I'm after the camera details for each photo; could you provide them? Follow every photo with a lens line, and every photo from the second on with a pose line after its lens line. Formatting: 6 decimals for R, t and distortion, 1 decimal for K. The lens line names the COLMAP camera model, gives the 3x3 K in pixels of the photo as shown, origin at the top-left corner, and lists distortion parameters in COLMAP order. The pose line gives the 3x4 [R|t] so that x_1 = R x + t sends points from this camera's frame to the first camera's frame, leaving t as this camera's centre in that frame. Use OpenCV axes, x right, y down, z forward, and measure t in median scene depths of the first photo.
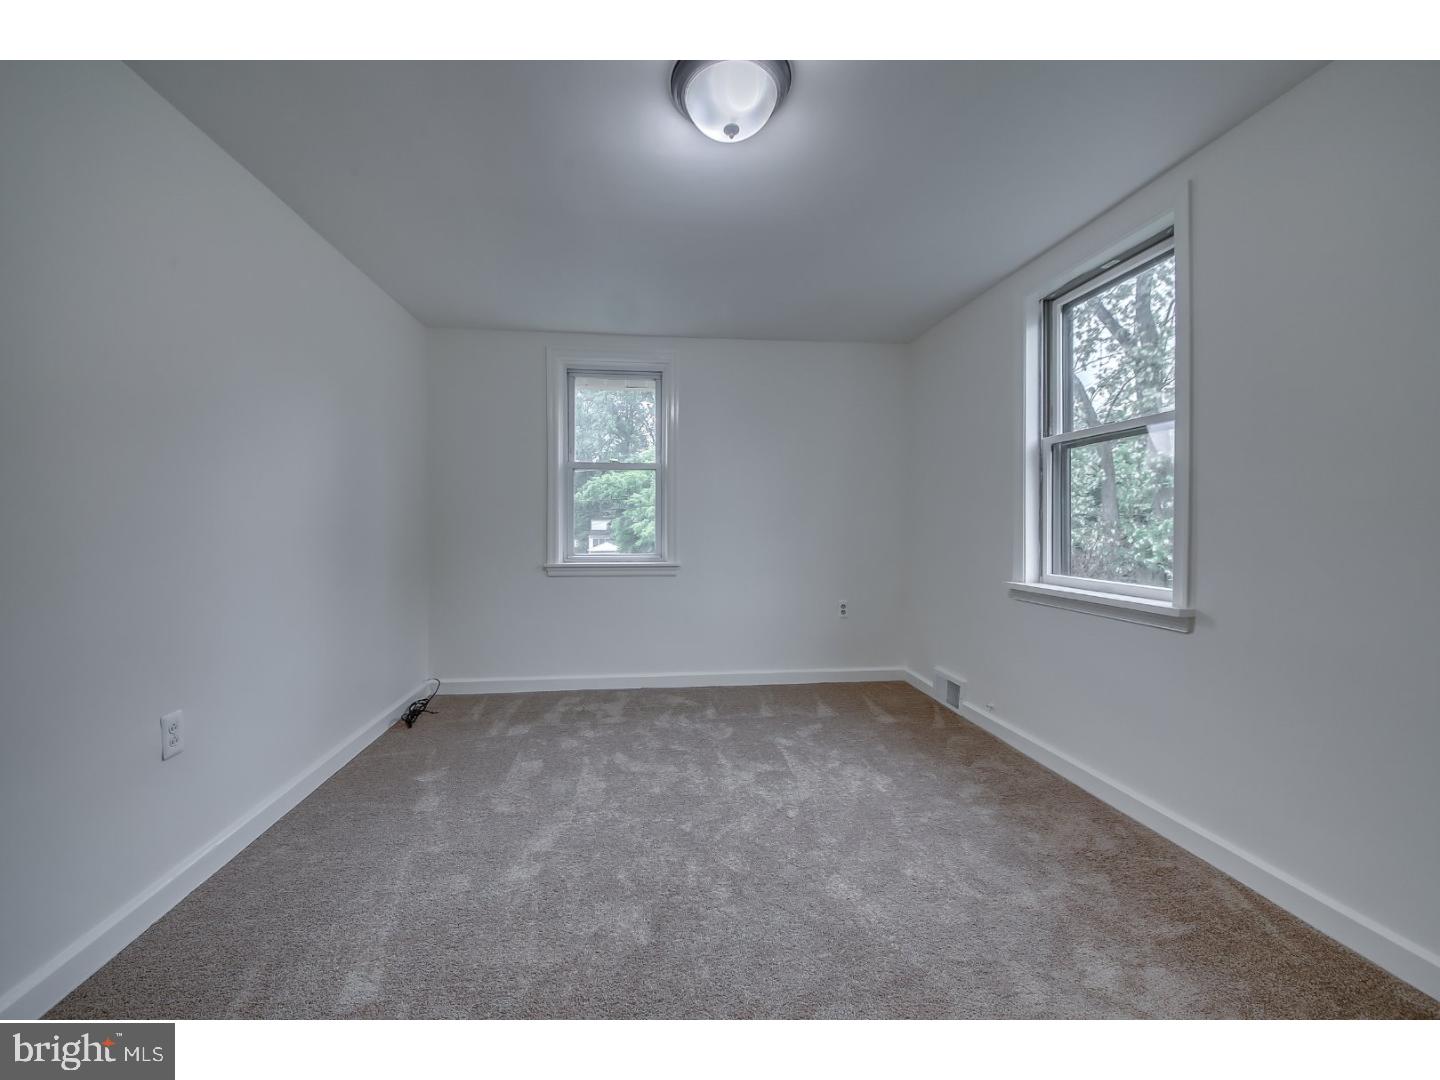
lens RADIAL K [[514.7, 0, 720.8], [0, 514.7, 527.1], [0, 0, 1]] dist [0.029350, -0.026009]
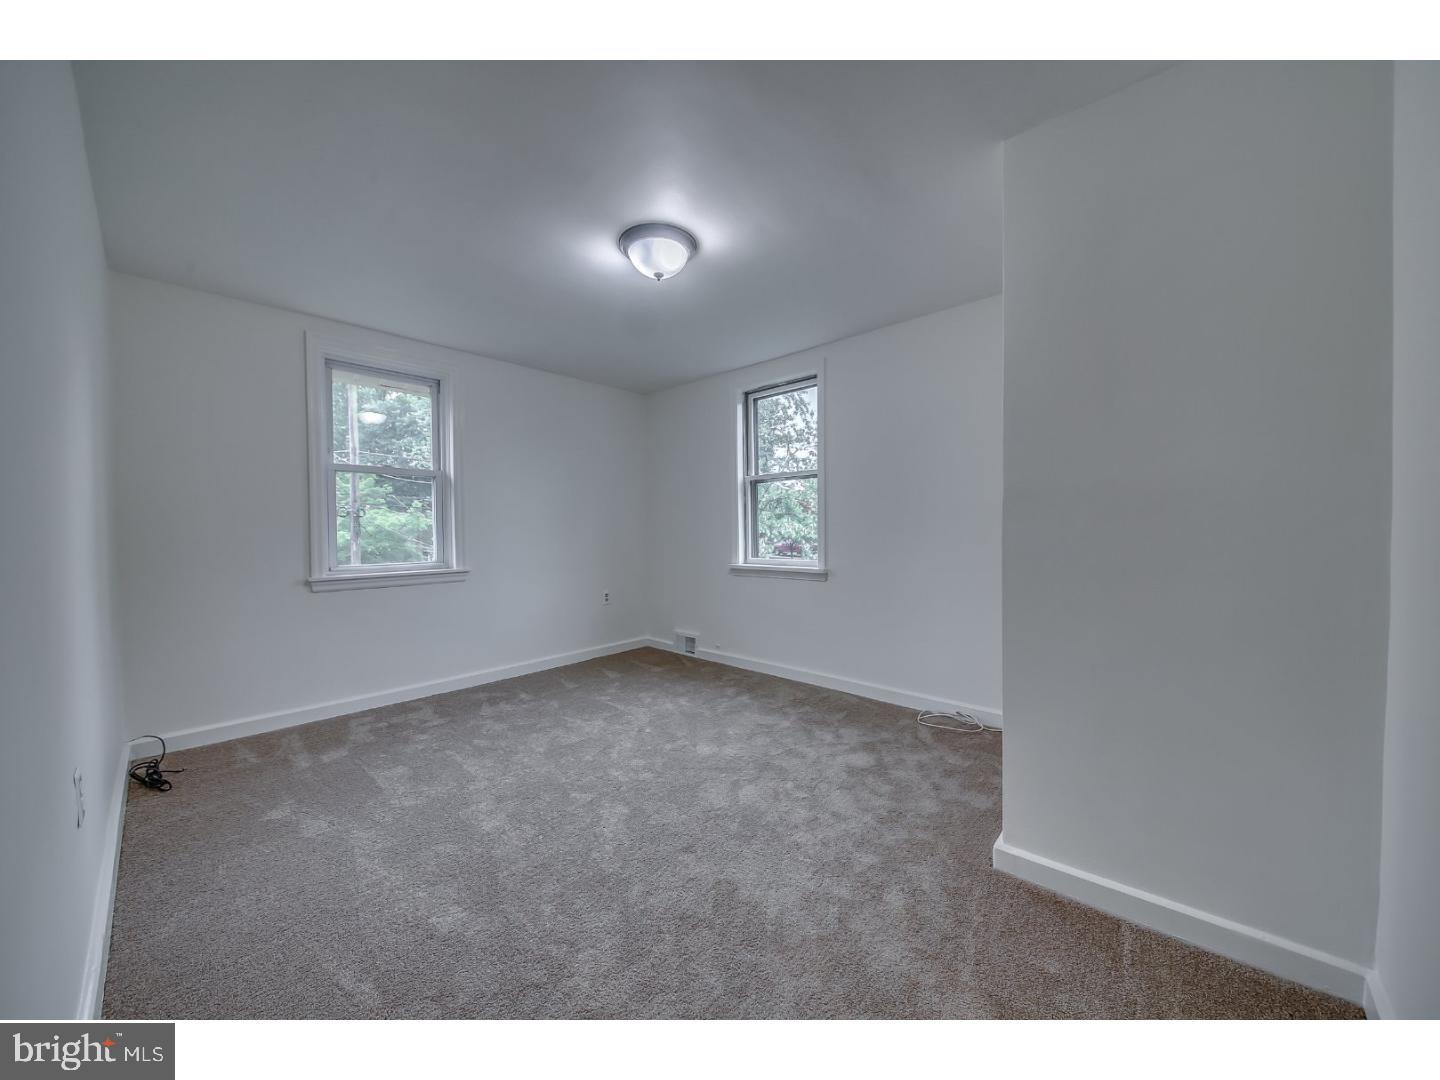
lens RADIAL K [[514.7, 0, 720.8], [0, 514.7, 527.1], [0, 0, 1]] dist [0.029350, -0.026009]
pose [[0.741710, -0.004774, 0.670704, -0.497989], [0.015098, 0.999840, -0.009579, 0.005400], [-0.670551, 0.017231, 0.741663, -0.151941]]
